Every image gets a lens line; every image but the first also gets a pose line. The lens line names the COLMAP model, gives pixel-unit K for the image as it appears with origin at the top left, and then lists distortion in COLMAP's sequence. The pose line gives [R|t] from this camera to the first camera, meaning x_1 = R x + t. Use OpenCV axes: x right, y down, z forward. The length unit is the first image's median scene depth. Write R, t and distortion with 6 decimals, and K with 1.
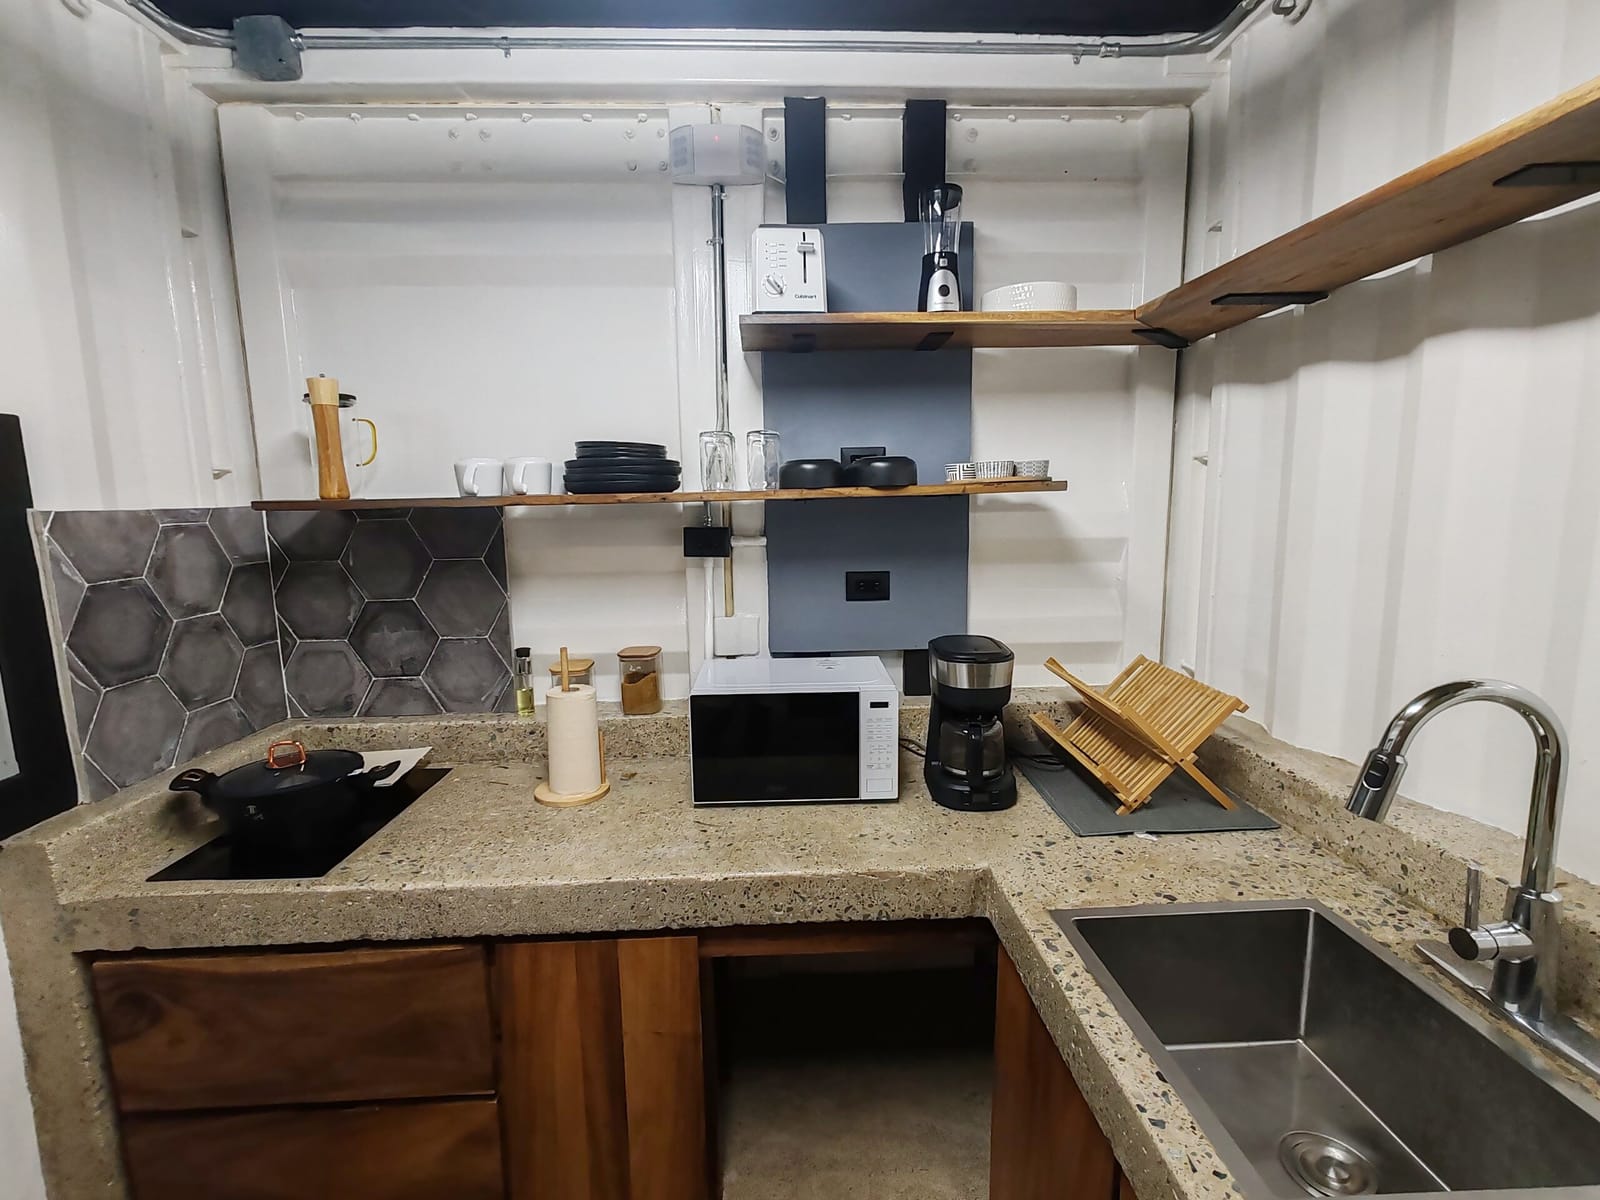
lens RADIAL K [[724.1, 0, 797.3], [0, 724.1, 598.9], [0, 0, 1]] dist [-0.001971, 0.001922]
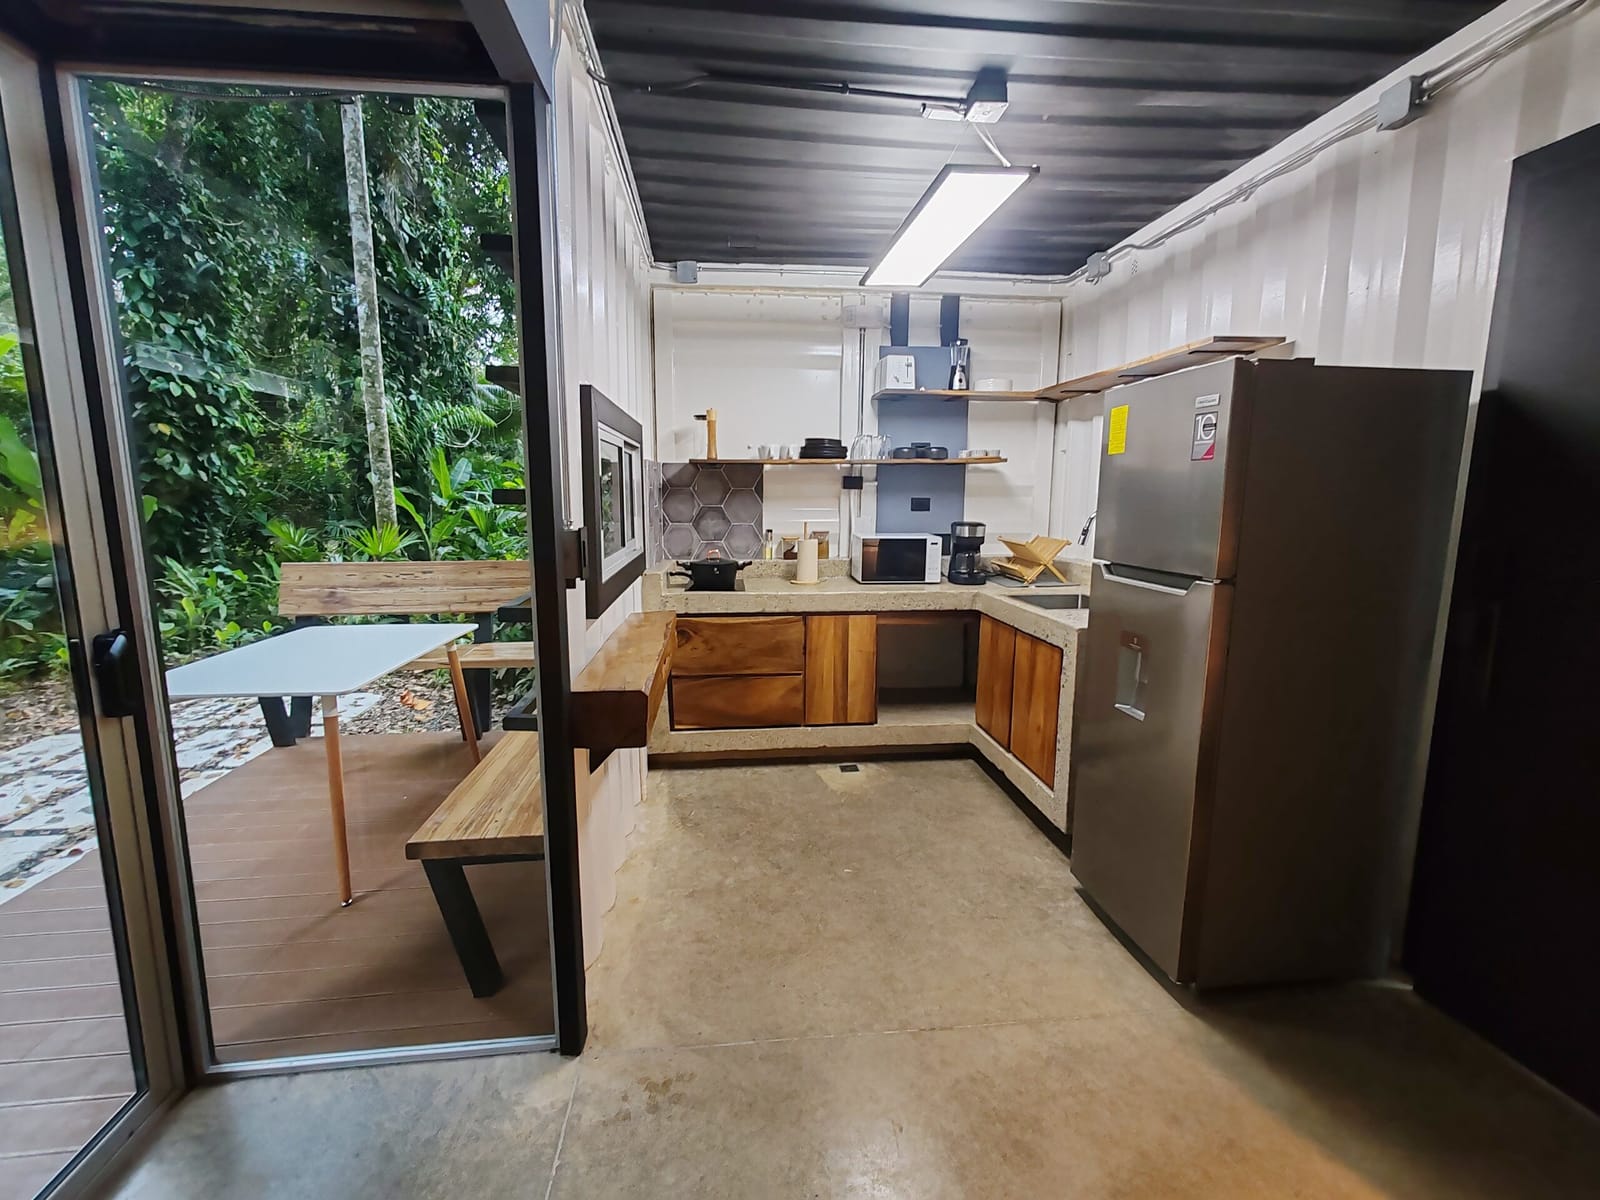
lens RADIAL K [[724.1, 0, 798.0], [0, 724.1, 603.9], [0, 0, 1]] dist [-0.001971, 0.001922]
pose [[0.997649, 0.009297, 0.067895, -0.510584], [-0.010368, 0.999827, 0.015435, 0.306885], [-0.067740, -0.016102, 0.997573, -1.445558]]
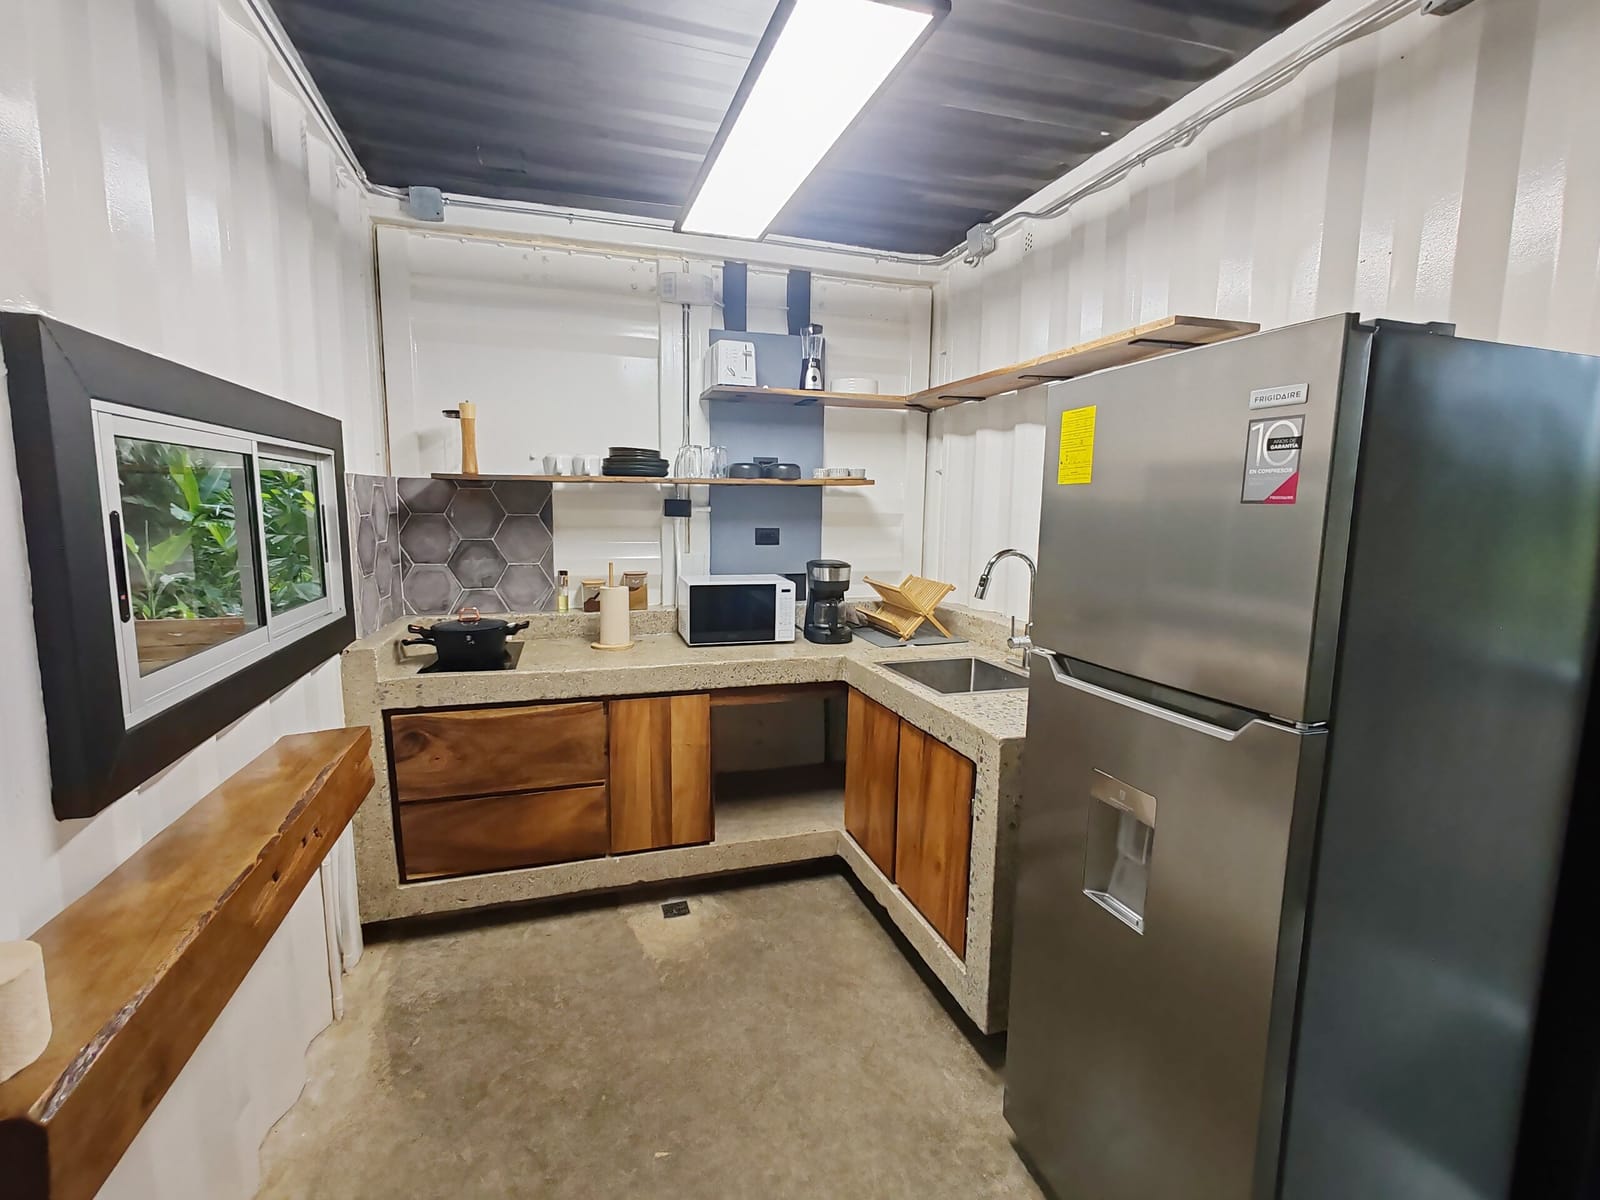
lens RADIAL K [[724.1, 0, 796.0], [0, 724.1, 602.2], [0, 0, 1]] dist [-0.001971, 0.001922]
pose [[0.963376, -0.007390, 0.268051, -0.359963], [0.008487, 0.999960, -0.002934, 0.172705], [-0.268018, 0.005101, 0.963400, -0.829892]]
